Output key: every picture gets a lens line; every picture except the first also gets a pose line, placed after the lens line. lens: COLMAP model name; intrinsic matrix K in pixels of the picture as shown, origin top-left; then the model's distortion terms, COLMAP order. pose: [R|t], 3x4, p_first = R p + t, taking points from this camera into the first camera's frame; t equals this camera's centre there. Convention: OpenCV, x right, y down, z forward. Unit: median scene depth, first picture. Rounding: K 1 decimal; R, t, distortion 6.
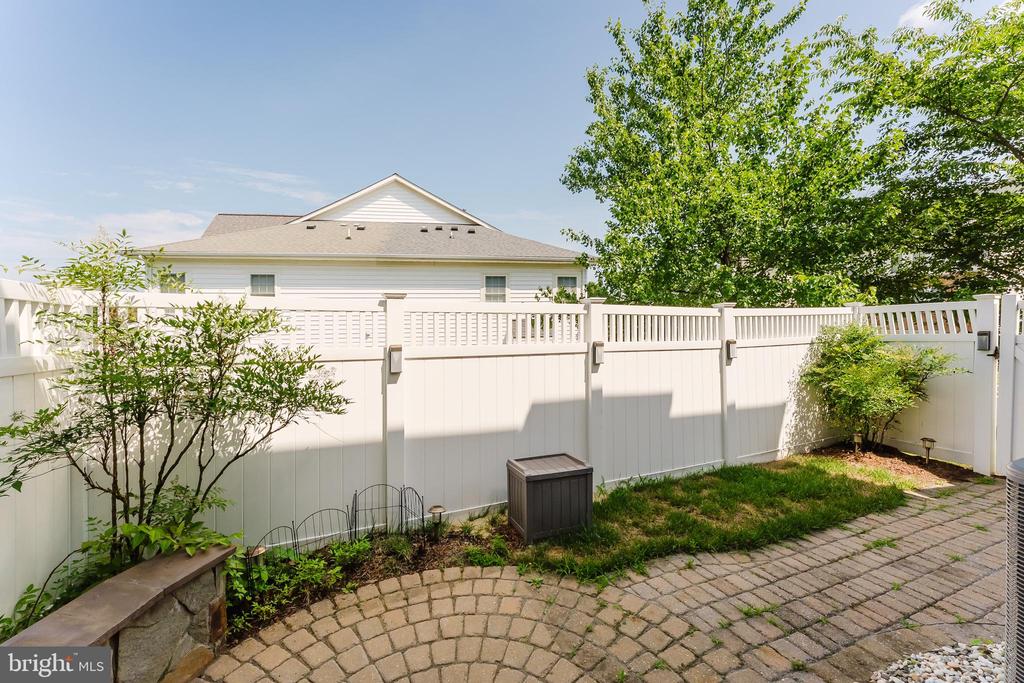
lens RADIAL K [[428.5, 0, 512.0], [0, 428.5, 341.5], [0, 0, 1]] dist [-0.000237, 0.000201]
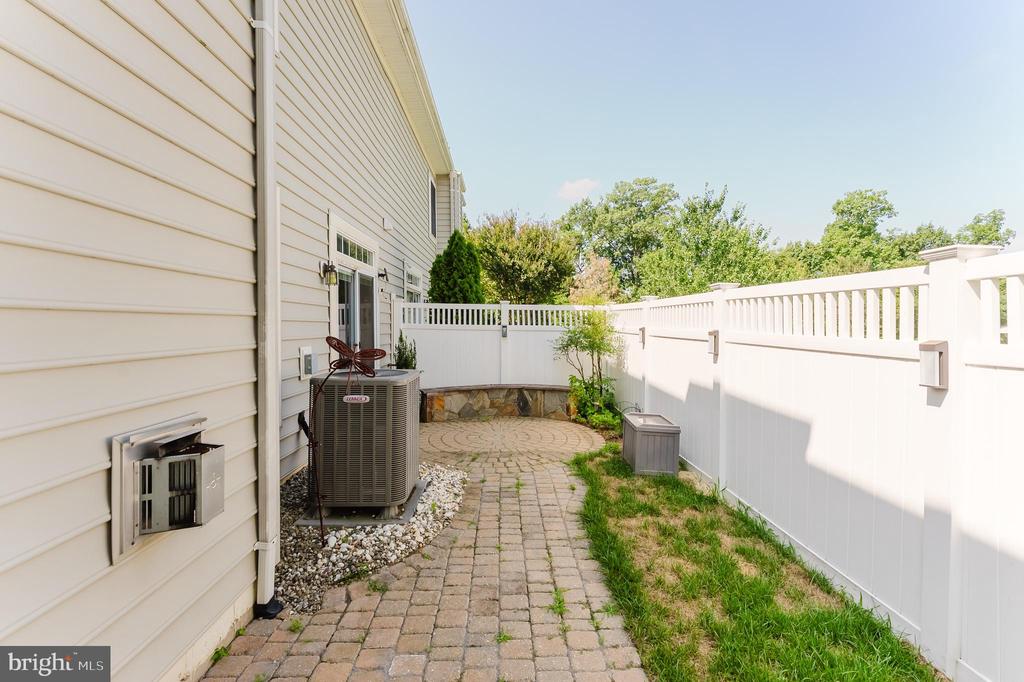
lens RADIAL K [[405.8, 0, 512.2], [0, 405.8, 319.7], [0, 0, 1]] dist [-0.000180, 0.000023]
pose [[-0.382563, -0.001284, -0.923929, 1.641115], [-0.025151, 0.999643, 0.009025, -0.038222], [0.923587, 0.026690, -0.382458, 1.246839]]
